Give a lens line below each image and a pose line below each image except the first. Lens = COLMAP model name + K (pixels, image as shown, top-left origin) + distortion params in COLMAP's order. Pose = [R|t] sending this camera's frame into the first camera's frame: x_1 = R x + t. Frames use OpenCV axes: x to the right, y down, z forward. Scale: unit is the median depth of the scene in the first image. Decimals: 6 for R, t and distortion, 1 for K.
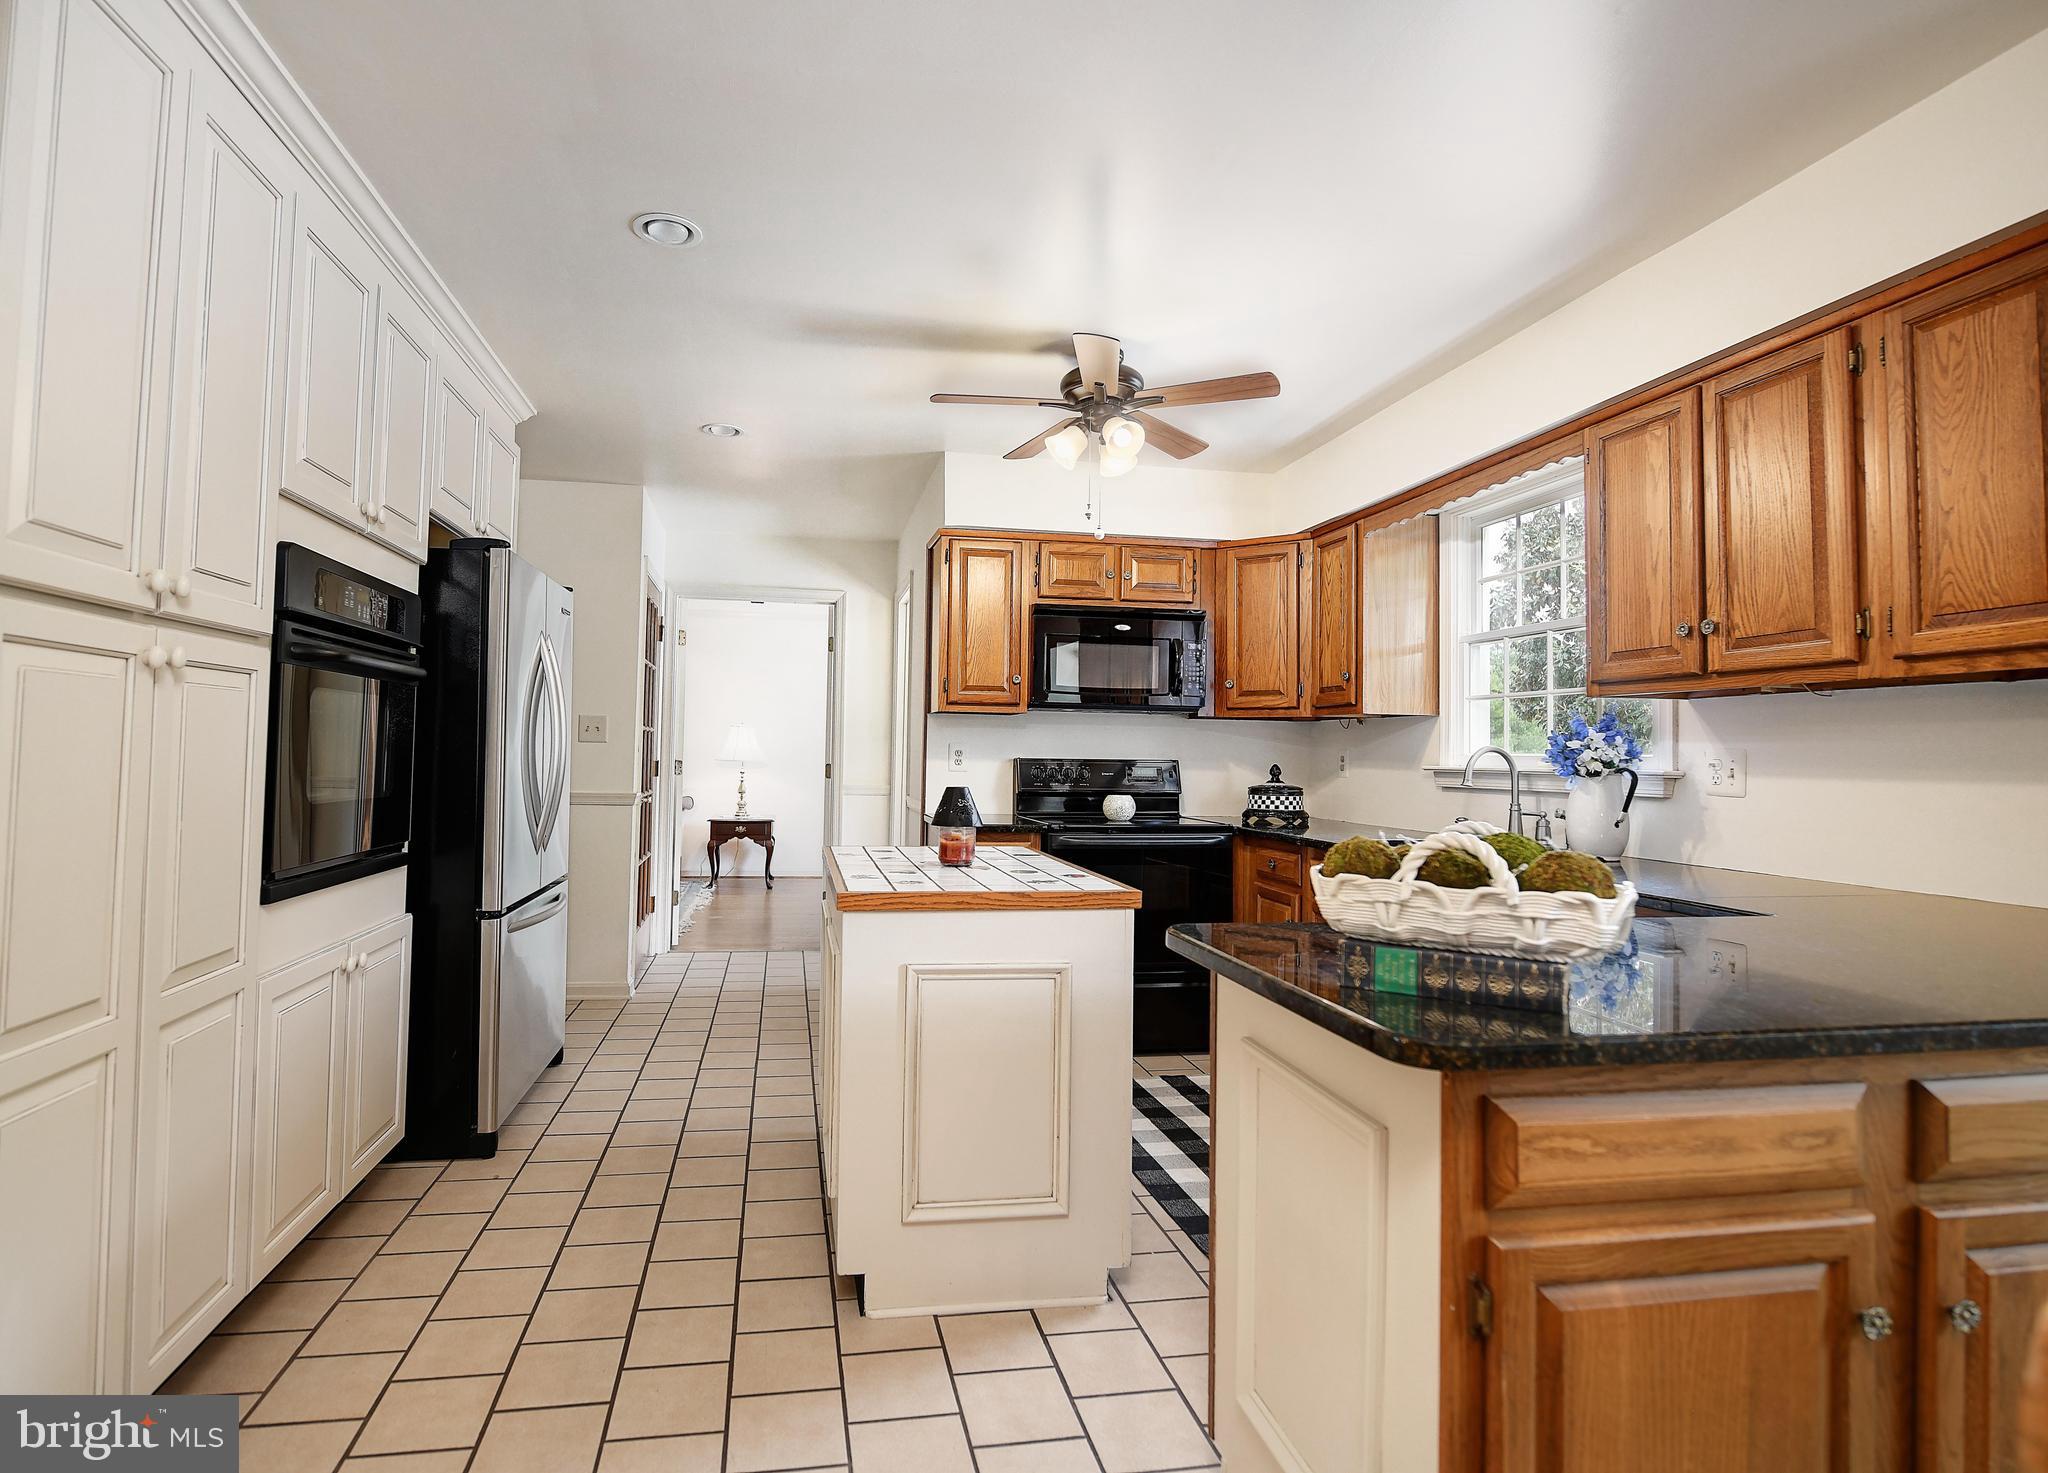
lens RADIAL K [[1054.2, 0, 917.1], [0, 1054.2, 721.2], [0, 0, 1]] dist [-0.003805, -0.003734]
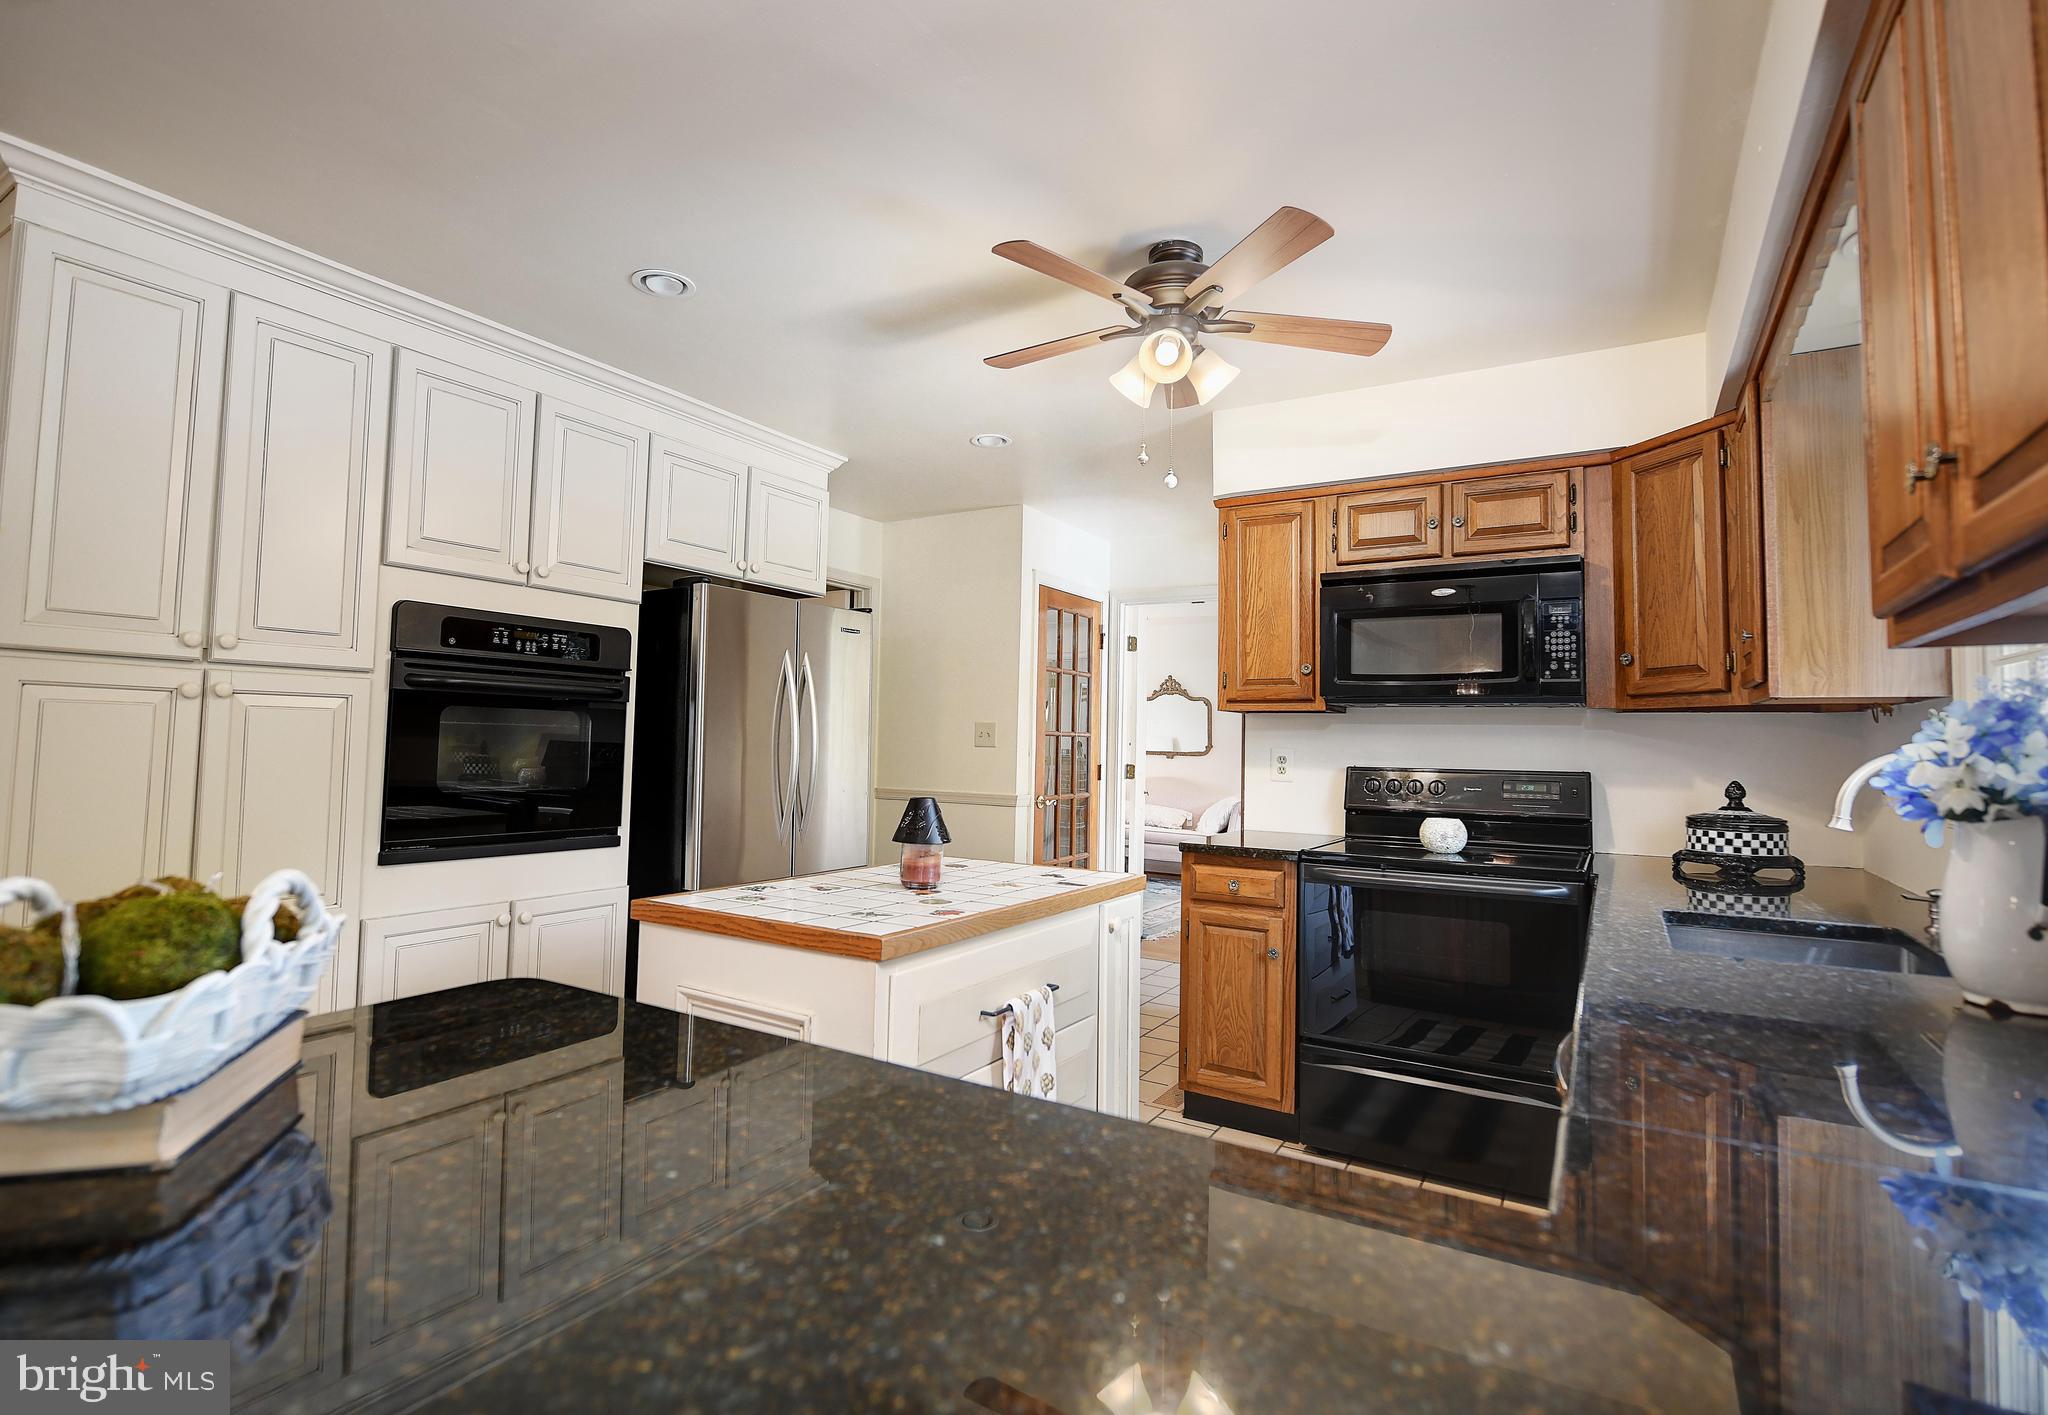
lens RADIAL K [[988.3, 0, 1029.7], [0, 988.3, 696.5], [0, 0, 1]] dist [-0.004484, -0.000363]
pose [[0.758992, -0.034225, -0.650199, 0.415478], [0.014403, 0.999256, -0.035786, 0.005235], [0.650940, 0.017796, 0.758920, 0.279031]]
